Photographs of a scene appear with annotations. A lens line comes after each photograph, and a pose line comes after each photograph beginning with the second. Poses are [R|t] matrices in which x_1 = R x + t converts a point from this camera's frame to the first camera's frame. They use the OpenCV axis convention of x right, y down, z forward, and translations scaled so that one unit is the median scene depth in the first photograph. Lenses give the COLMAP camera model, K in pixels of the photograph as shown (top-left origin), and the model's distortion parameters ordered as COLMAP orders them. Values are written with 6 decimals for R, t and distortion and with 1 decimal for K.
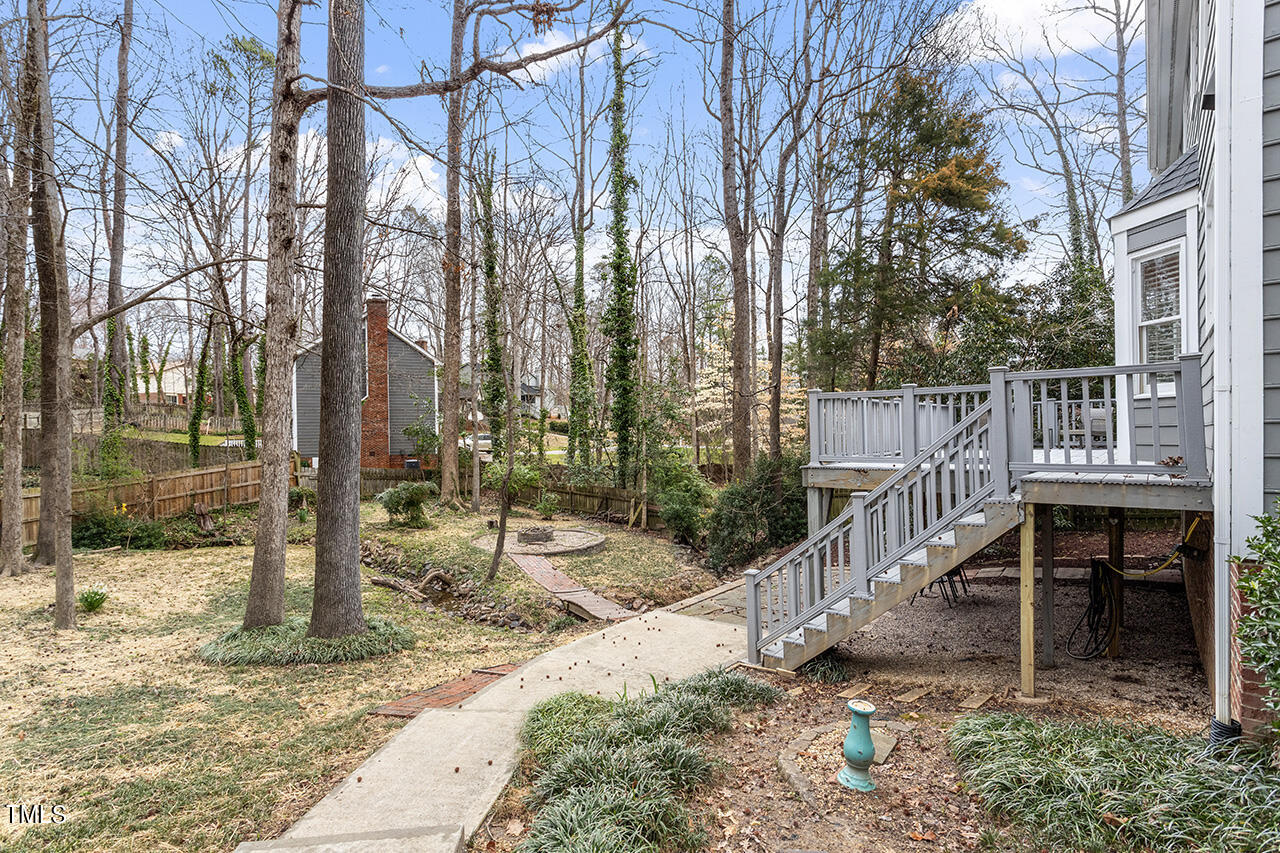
lens RADIAL K [[612.3, 0, 640.3], [0, 612.3, 432.2], [0, 0, 1]] dist [0.004459, -0.000248]
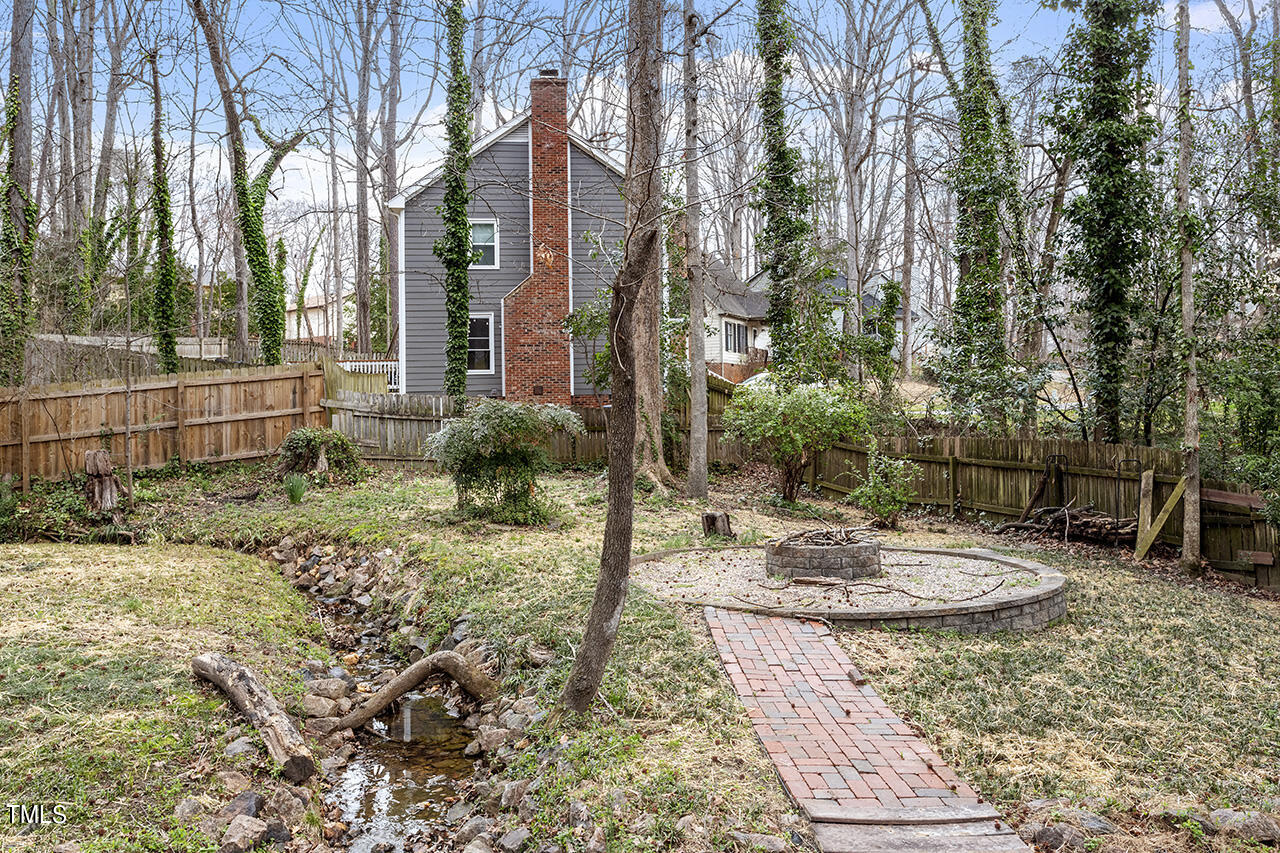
lens RADIAL K [[1047.9, 0, 640.6], [0, 1047.9, 381.1], [0, 0, 1]] dist [0.009433, 0.002208]
pose [[0.913695, -0.017922, -0.406005, -0.036325], [0.006567, 0.999548, -0.029342, 0.089618], [0.406347, 0.024144, 0.913400, 0.451897]]
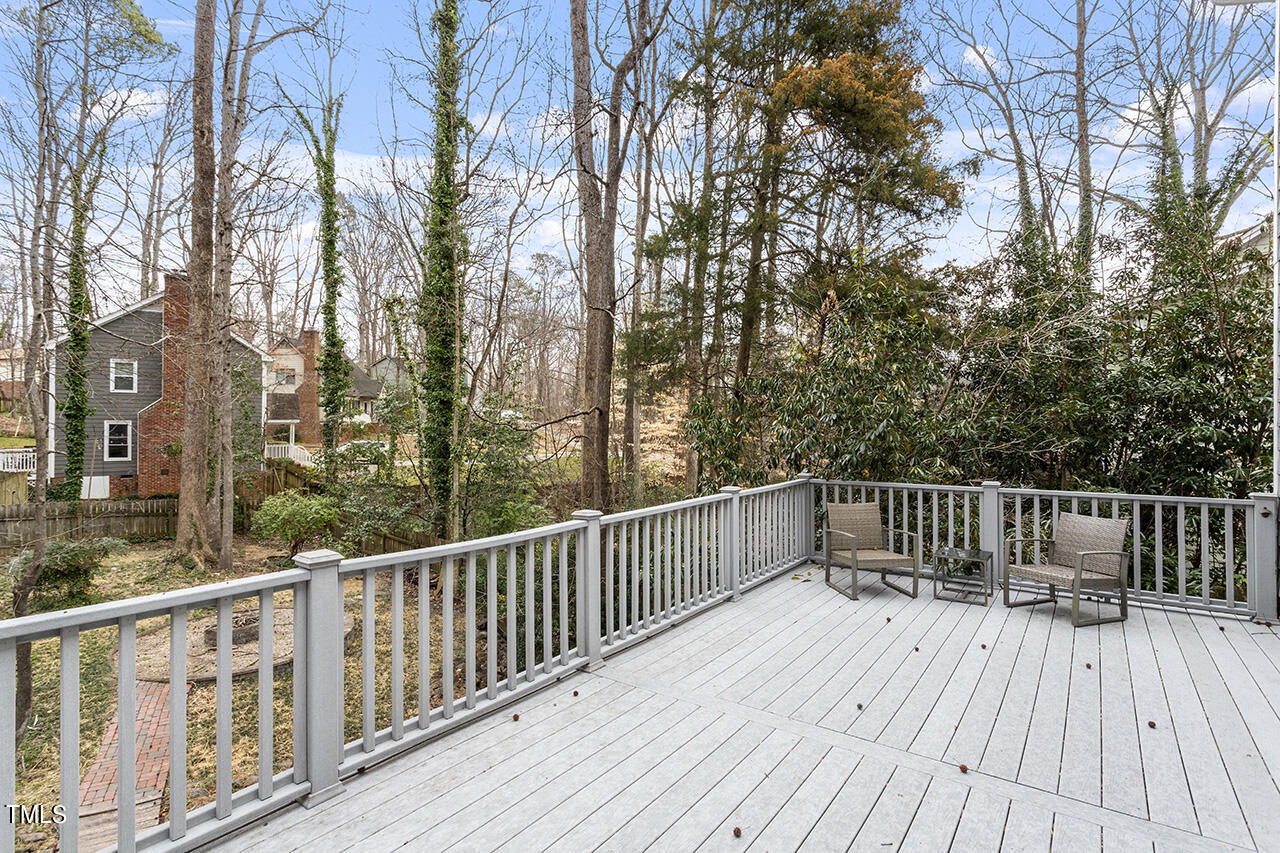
lens RADIAL K [[612.3, 0, 640.3], [0, 612.3, 432.2], [0, 0, 1]] dist [0.004459, -0.000248]
pose [[0.997784, 0.018947, 0.063779, 0.202604], [-0.019056, 0.999818, 0.001099, -0.049010], [-0.063747, -0.002312, 0.997963, 0.301220]]
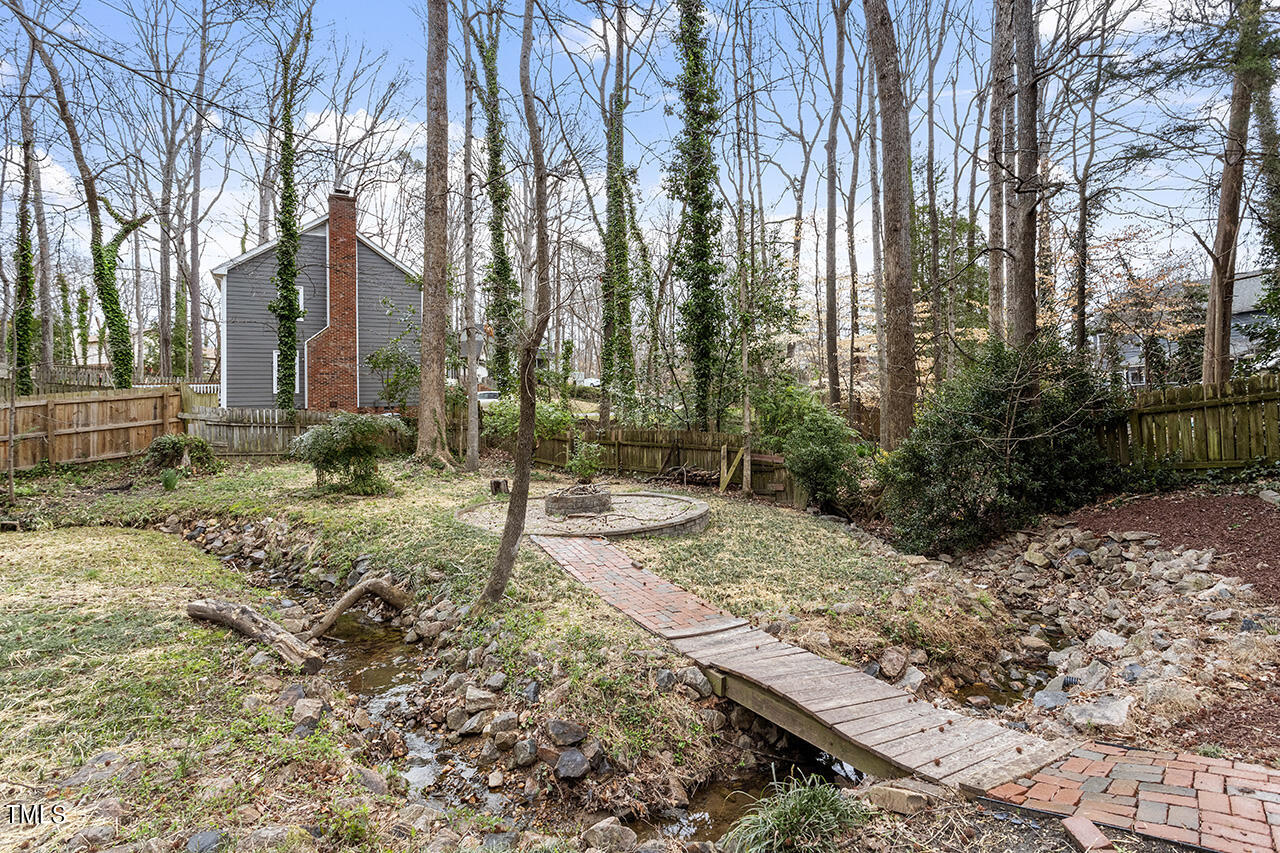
lens RADIAL K [[635.7, 0, 656.1], [0, 635.7, 384.1], [0, 0, 1]] dist [0.002451, 0.001119]
pose [[0.999808, -0.019056, 0.004672, -0.098572], [0.019238, 0.998906, -0.042623, 0.085735], [-0.003855, 0.042705, 0.999080, 0.415050]]
